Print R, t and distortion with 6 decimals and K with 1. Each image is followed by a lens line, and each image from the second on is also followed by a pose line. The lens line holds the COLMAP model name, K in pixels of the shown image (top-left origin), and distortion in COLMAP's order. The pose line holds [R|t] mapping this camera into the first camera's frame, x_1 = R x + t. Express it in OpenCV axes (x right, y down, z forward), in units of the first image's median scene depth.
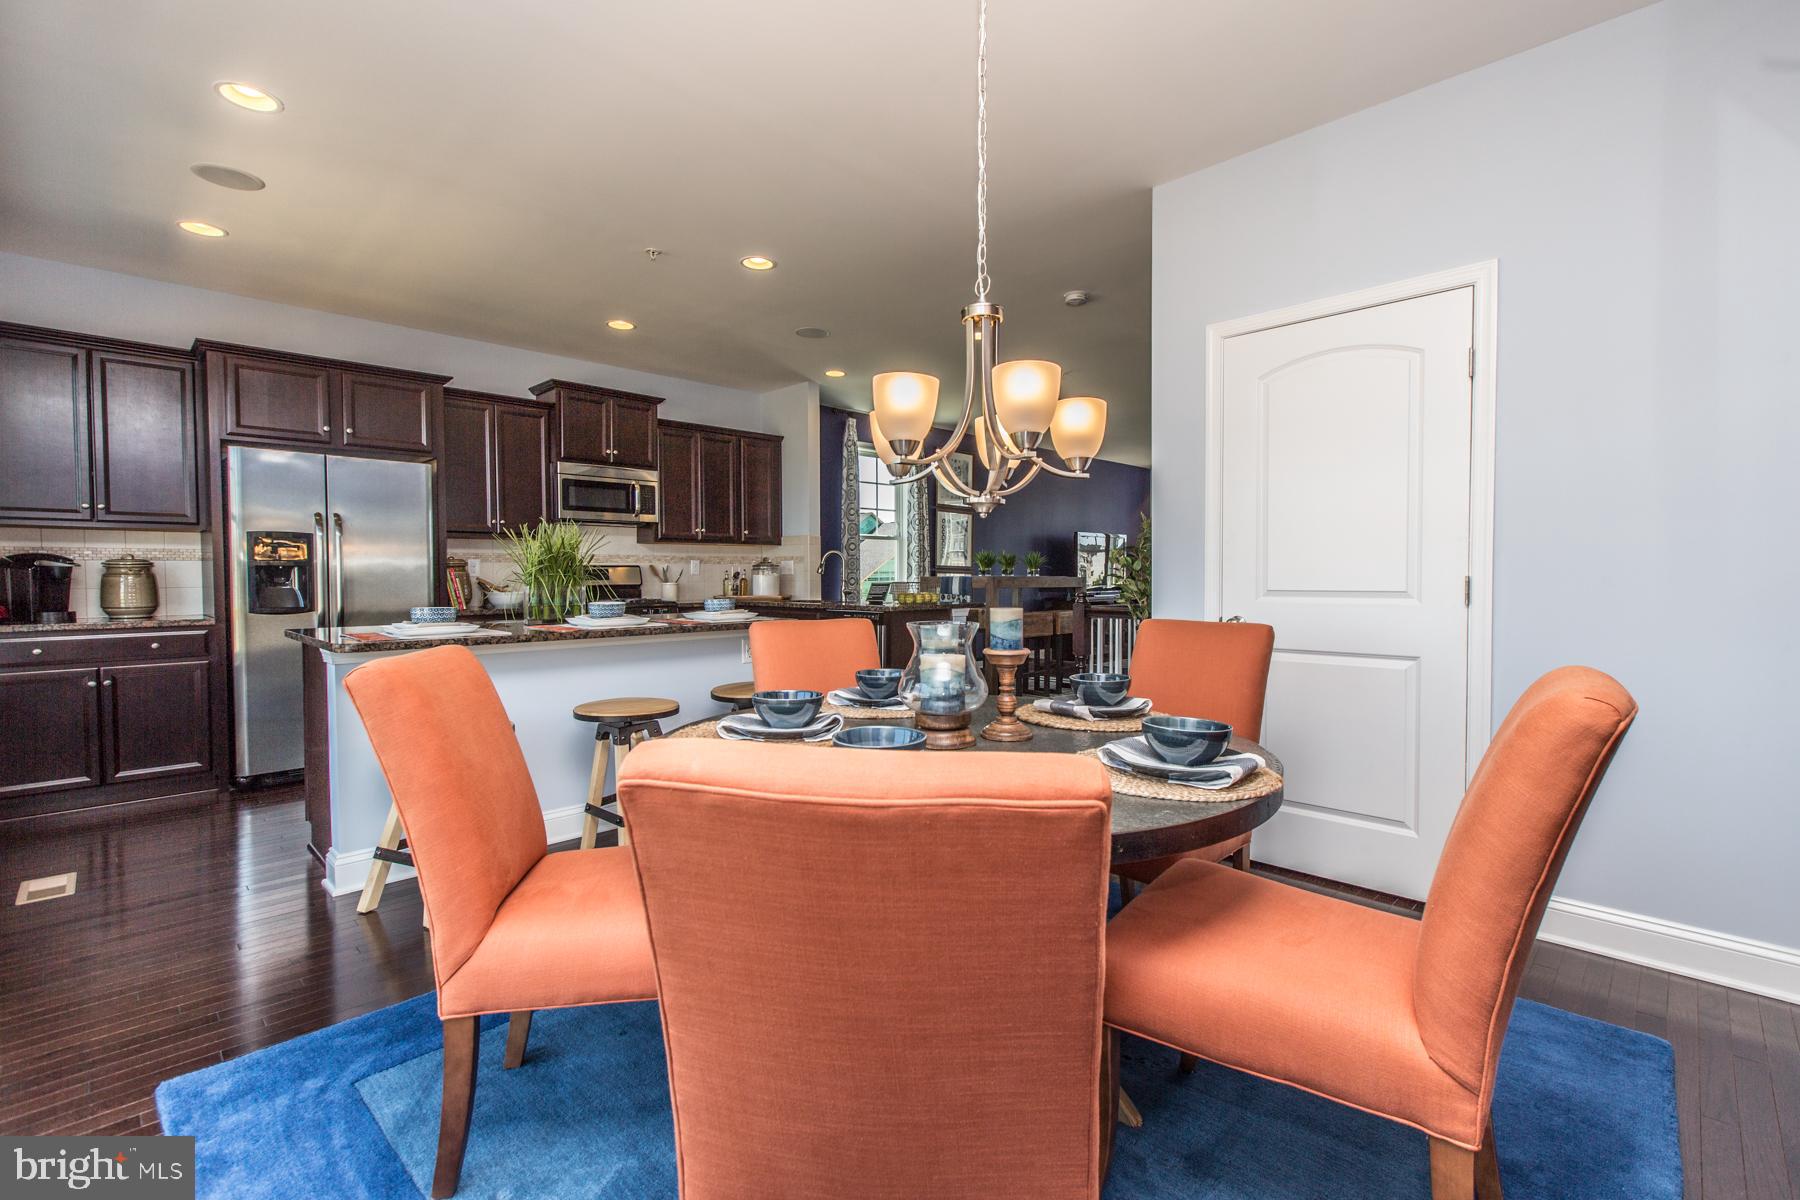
lens RADIAL K [[800.9, 0, 912.2], [0, 800.9, 598.3], [0, 0, 1]] dist [0.005840, -0.001379]
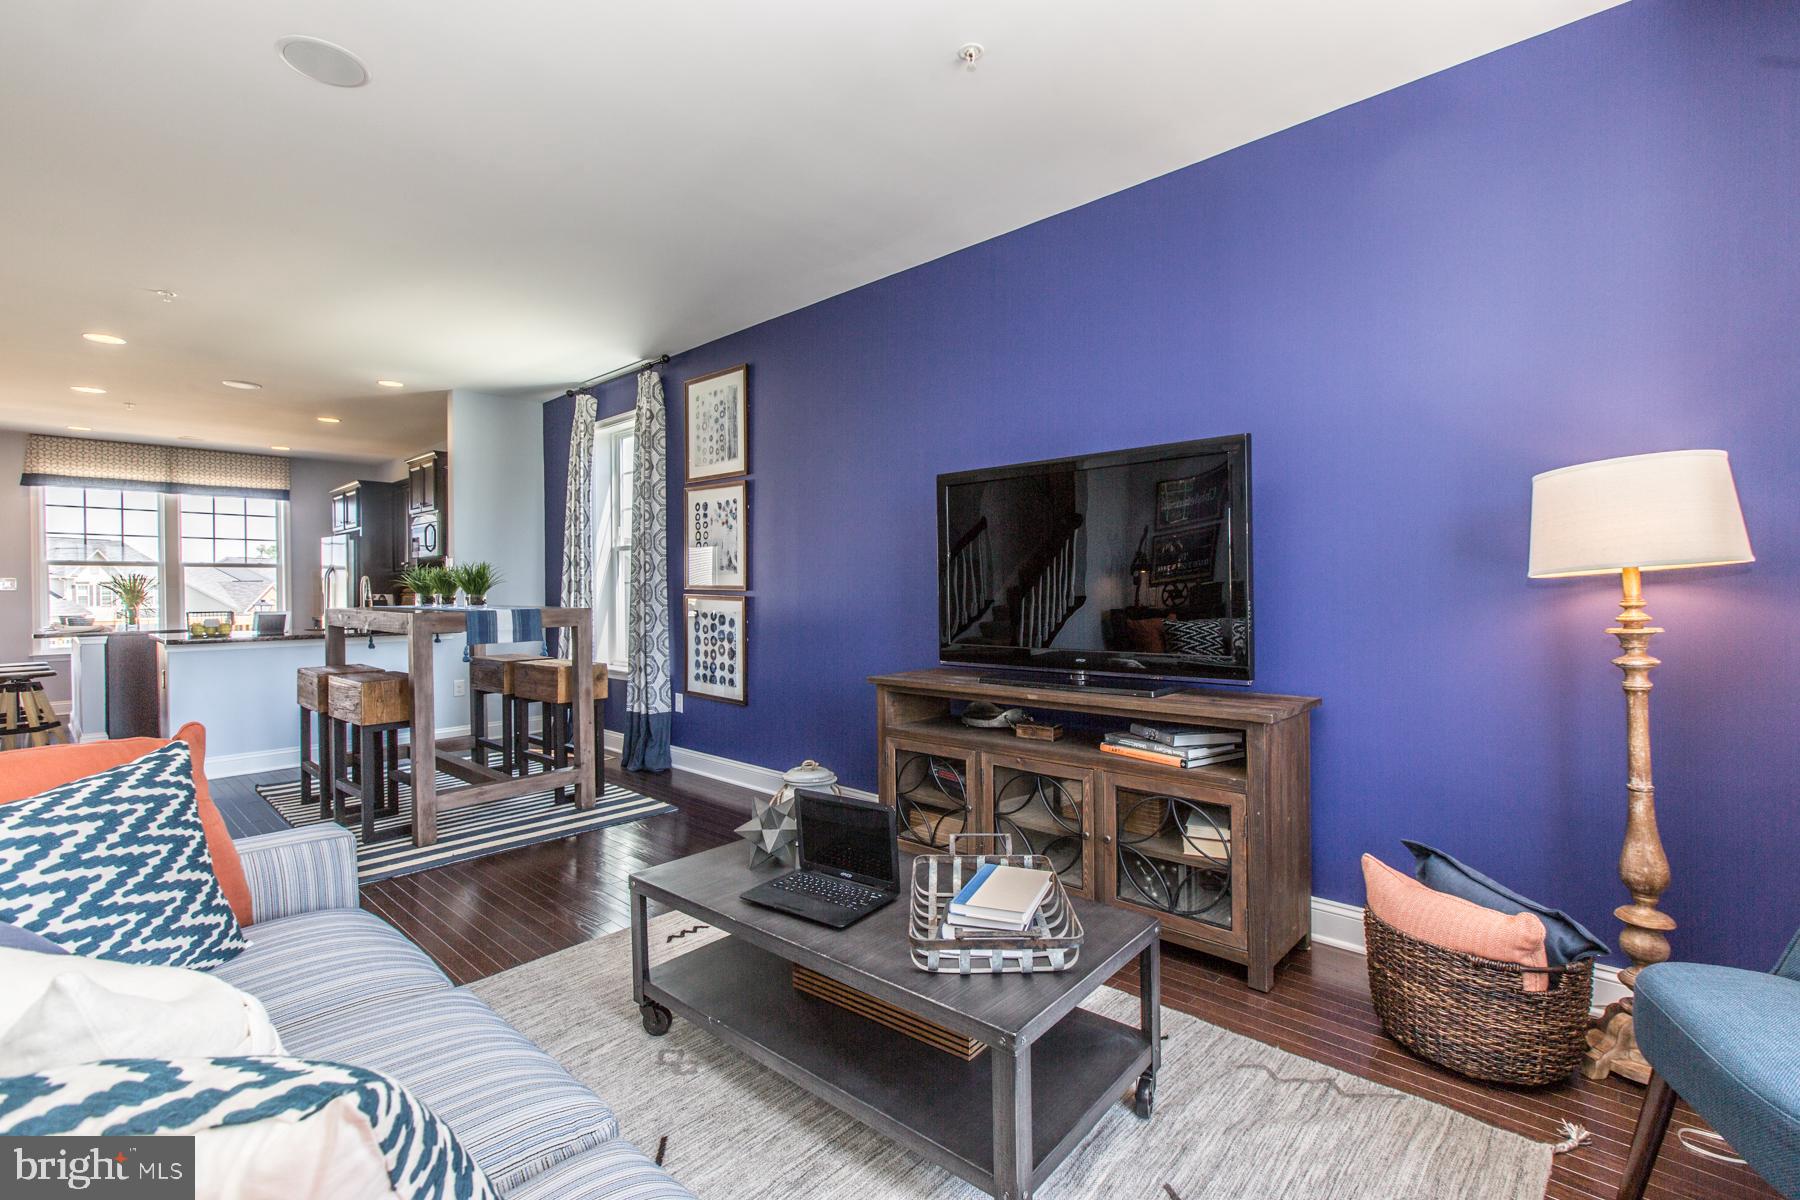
lens RADIAL K [[800.9, 0, 906.0], [0, 800.9, 596.6], [0, 0, 1]] dist [0.005840, -0.001379]
pose [[0.031688, 0.007524, -0.999469, 1.240987], [-0.027645, 0.999596, 0.006648, -0.083252], [0.999115, 0.027420, 0.031883, 2.299683]]
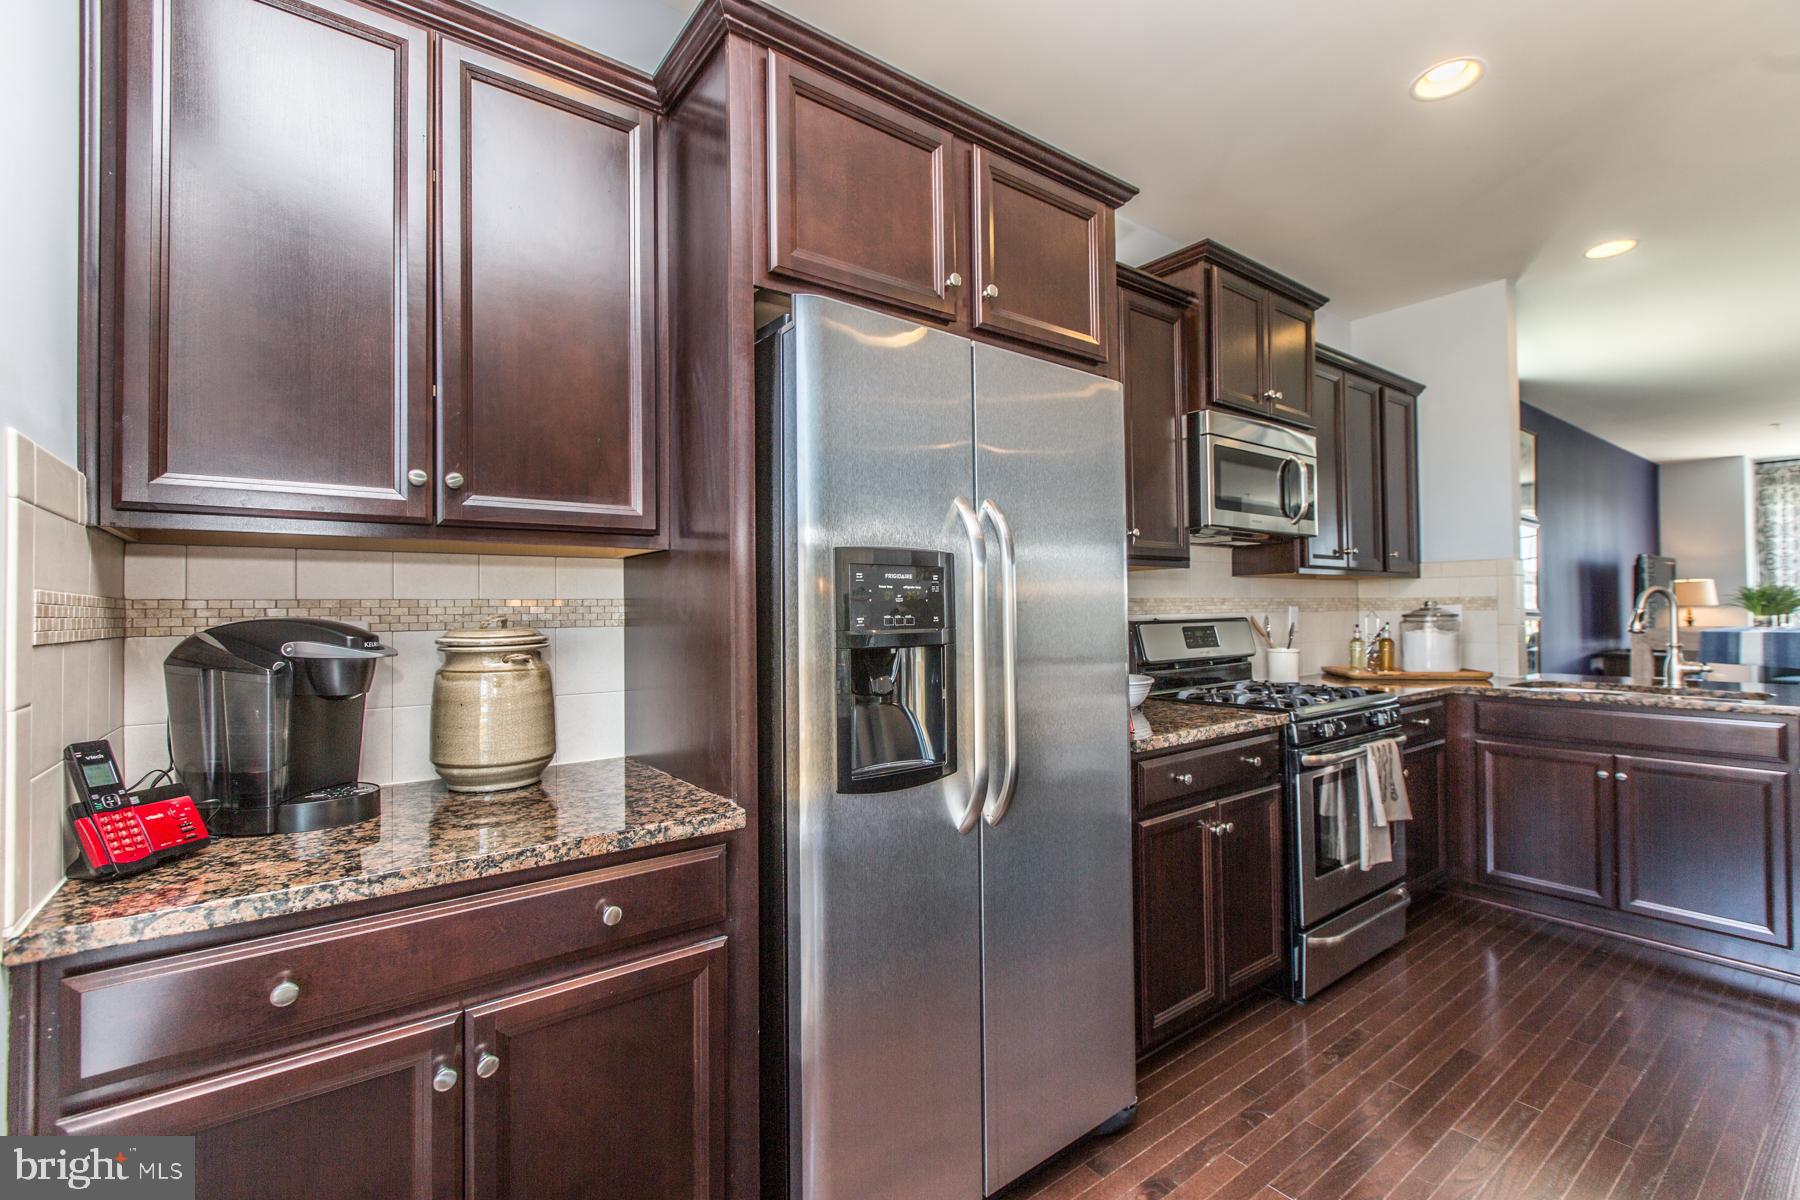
lens RADIAL K [[800.9, 0, 913.3], [0, 800.9, 595.7], [0, 0, 1]] dist [0.005840, -0.001379]
pose [[0.990426, -0.011147, -0.137593, -0.699644], [0.004307, 0.998744, -0.049912, -0.043068], [0.137977, 0.048841, 0.989231, 0.629939]]
